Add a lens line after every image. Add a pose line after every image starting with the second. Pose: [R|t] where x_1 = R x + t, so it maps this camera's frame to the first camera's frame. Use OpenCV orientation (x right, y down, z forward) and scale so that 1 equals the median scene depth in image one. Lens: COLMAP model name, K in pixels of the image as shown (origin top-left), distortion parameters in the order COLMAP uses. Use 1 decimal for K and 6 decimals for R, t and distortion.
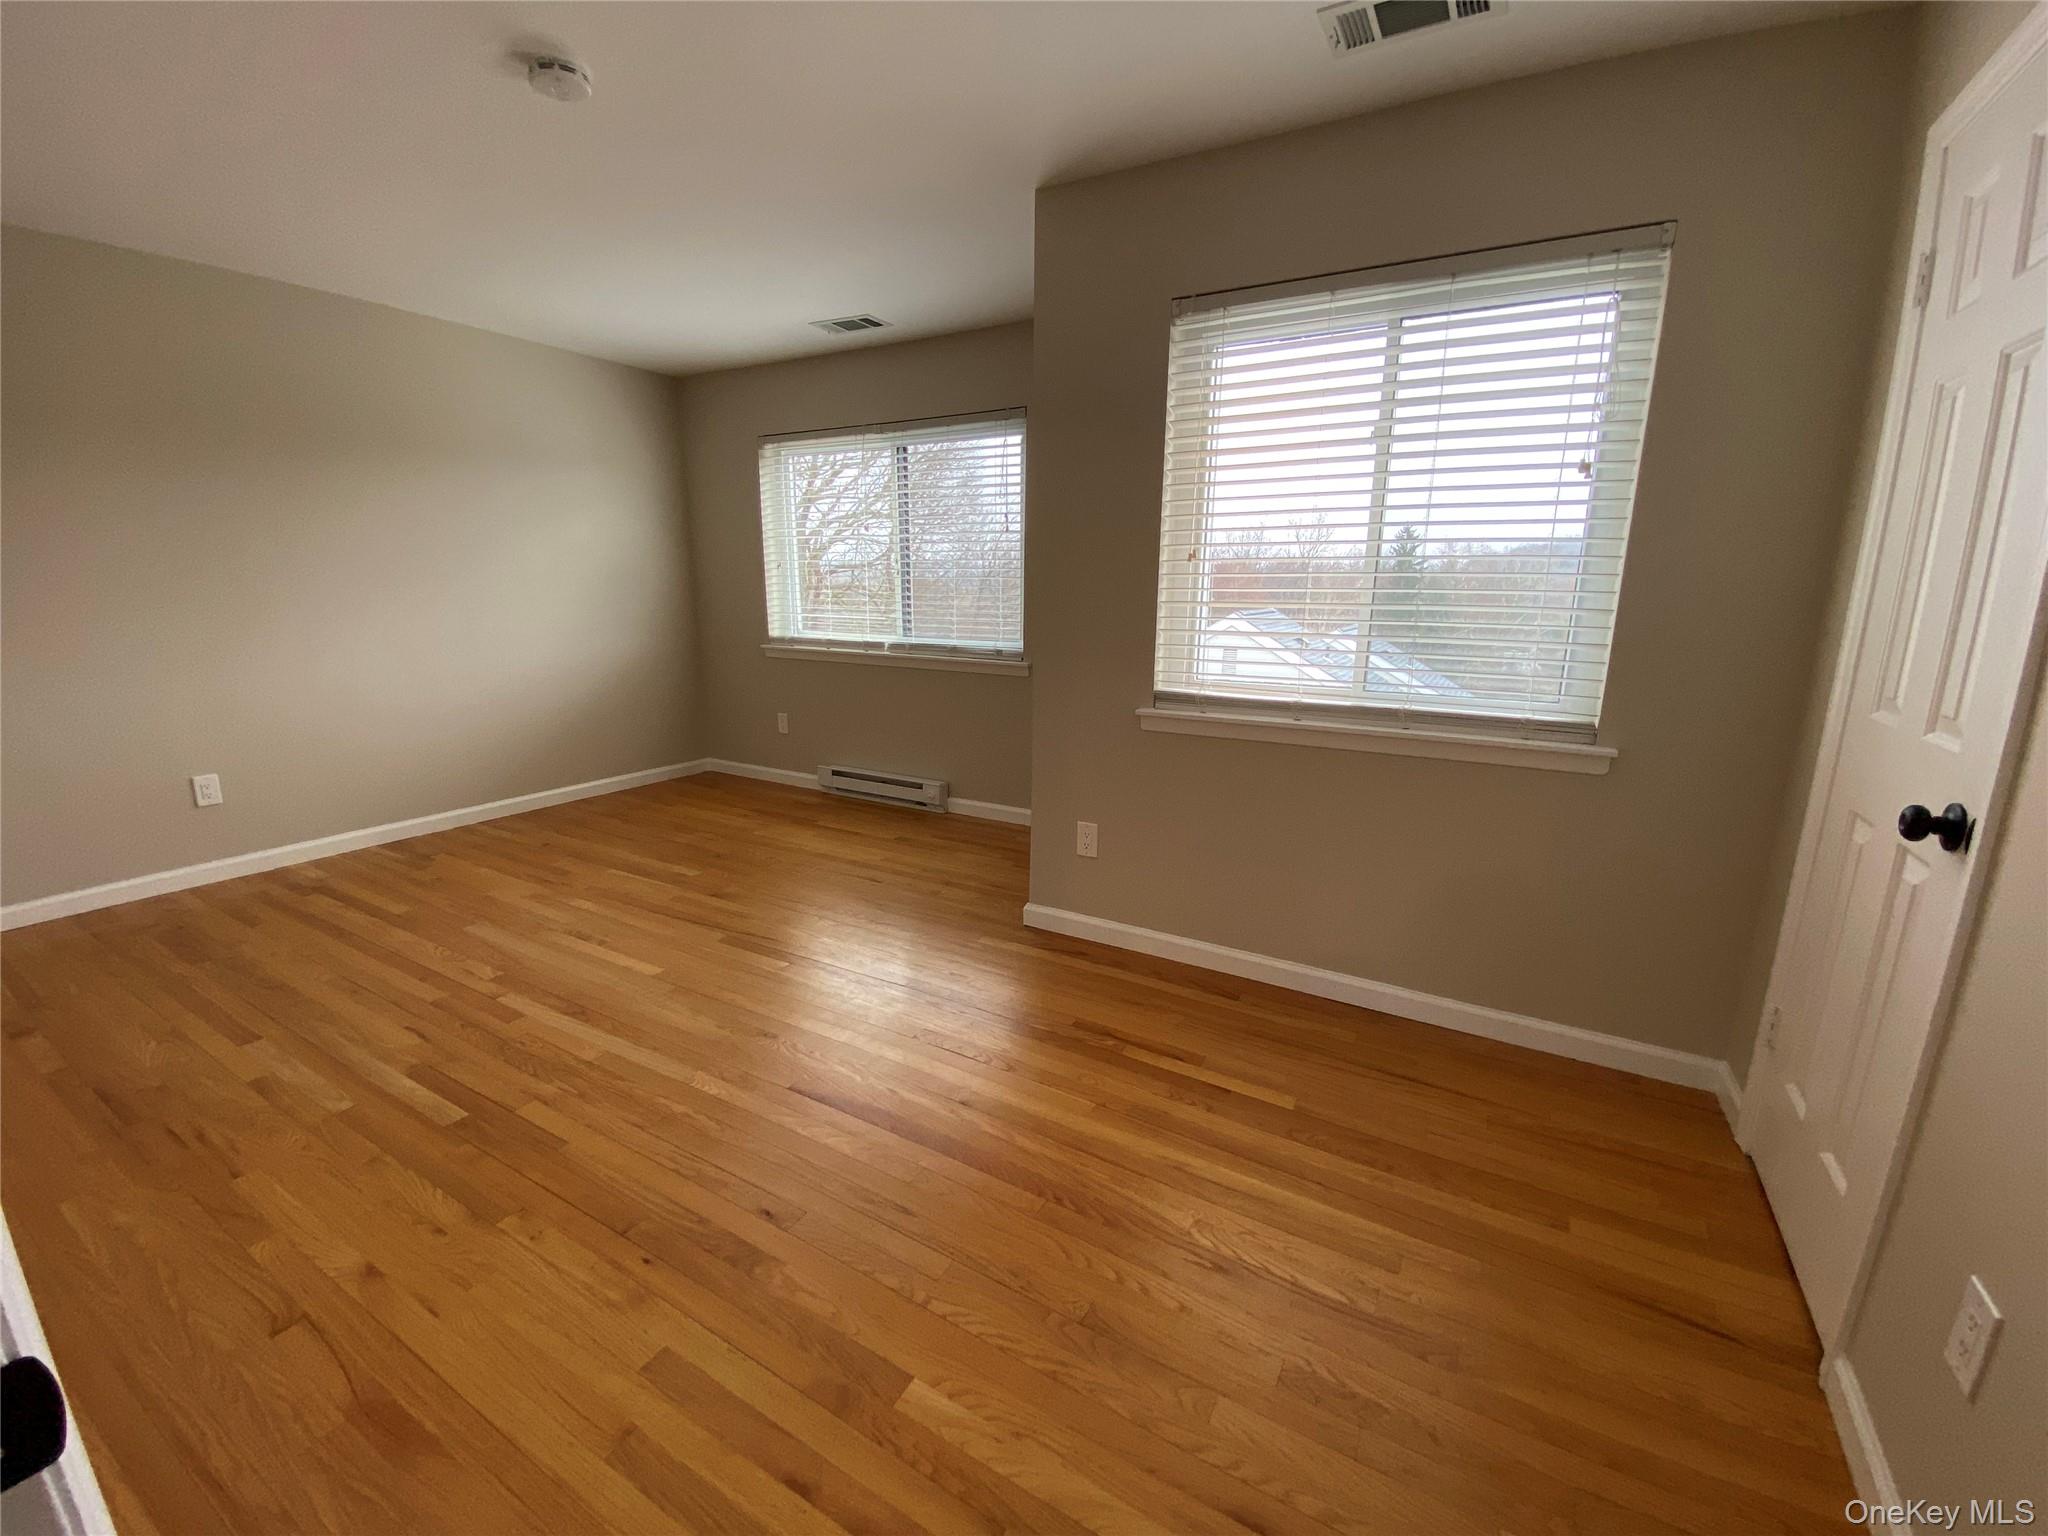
lens RADIAL K [[817.9, 0, 1028.8], [0, 817.9, 784.0], [0, 0, 1]] dist [-0.000378, -0.000419]
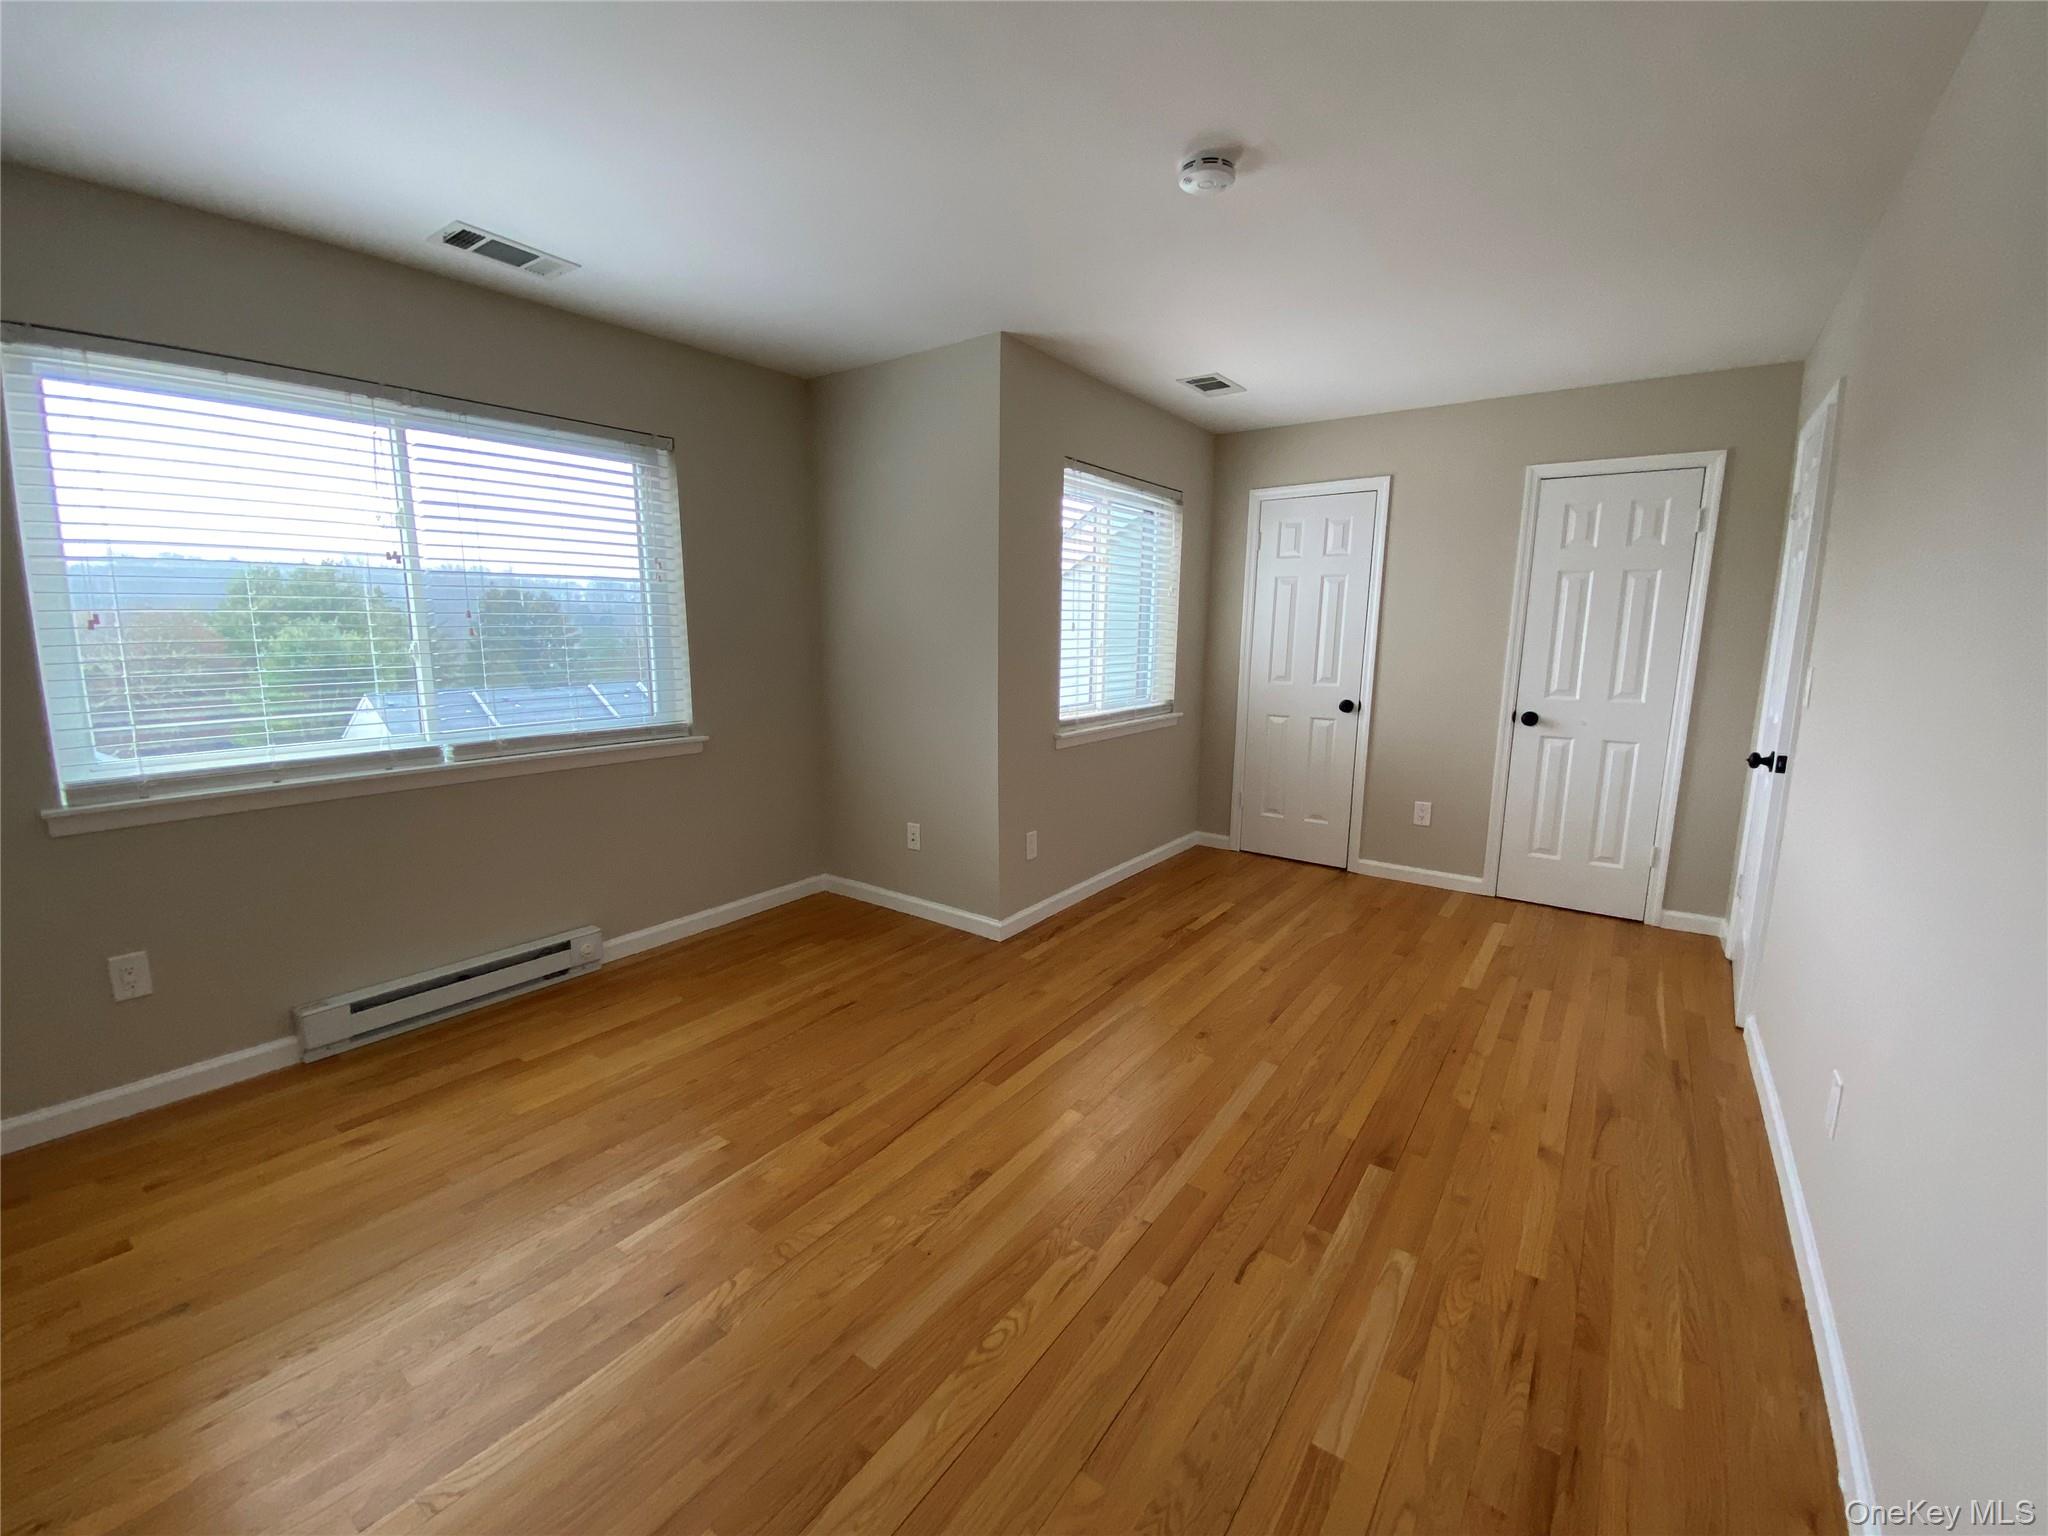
lens RADIAL K [[836.2, 0, 1024.0], [0, 836.2, 768.0], [0, 0, 1]] dist [0.001401, -0.000026]
pose [[0.115308, -0.173664, 0.978031, -1.266148], [0.242444, 0.959742, 0.141832, -0.246467], [-0.963289, 0.220764, 0.152770, 0.868580]]
